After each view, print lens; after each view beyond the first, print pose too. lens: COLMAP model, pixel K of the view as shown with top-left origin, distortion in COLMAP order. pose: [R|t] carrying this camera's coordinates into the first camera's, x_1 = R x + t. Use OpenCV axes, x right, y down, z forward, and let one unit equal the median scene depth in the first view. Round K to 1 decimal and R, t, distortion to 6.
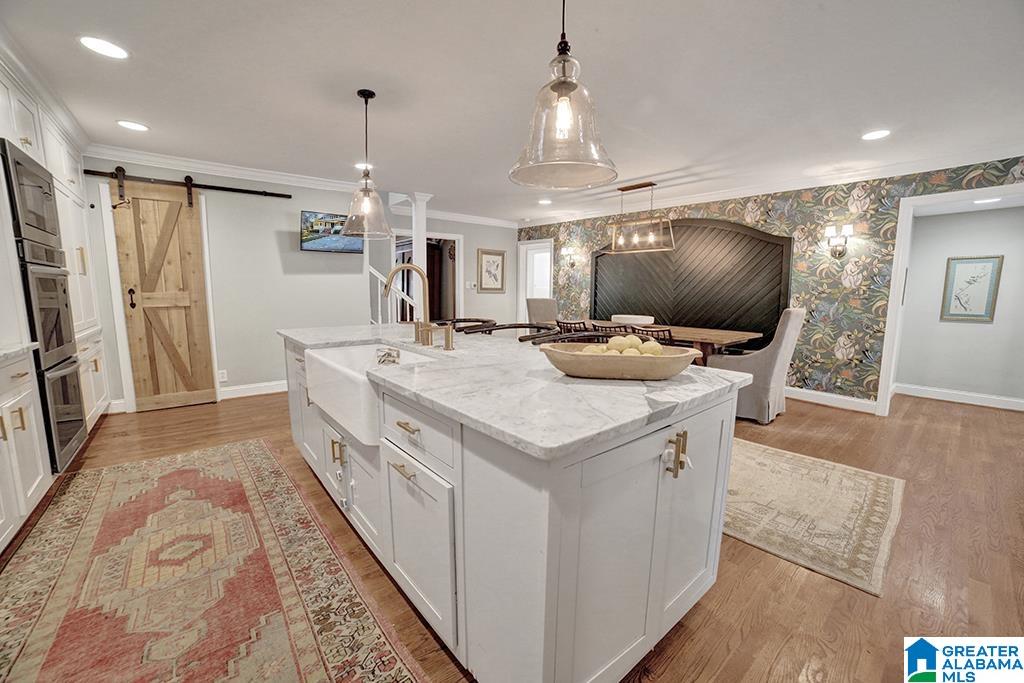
lens RADIAL K [[411.8, 0, 512.0], [0, 411.8, 341.5], [0, 0, 1]] dist [-0.044883, 0.000103]
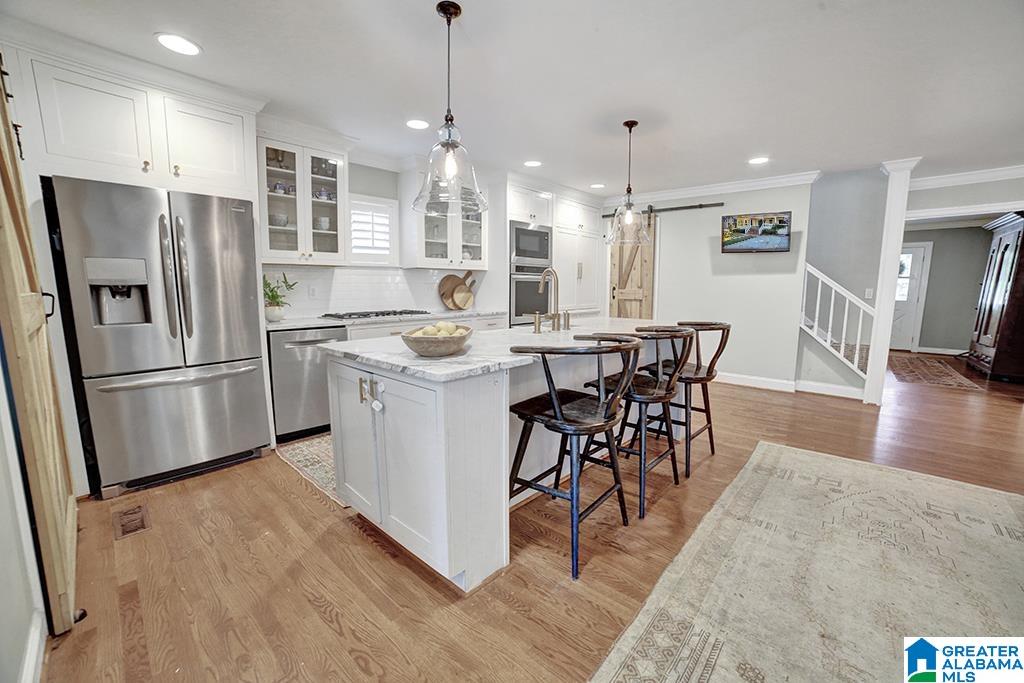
lens RADIAL K [[411.8, 0, 512.0], [0, 411.8, 341.5], [0, 0, 1]] dist [-0.044883, 0.000103]
pose [[0.124473, 0.134108, -0.983118, 0.566485], [-0.133059, 0.984130, 0.117399, -0.054666], [0.983261, 0.116199, 0.140342, 0.382765]]
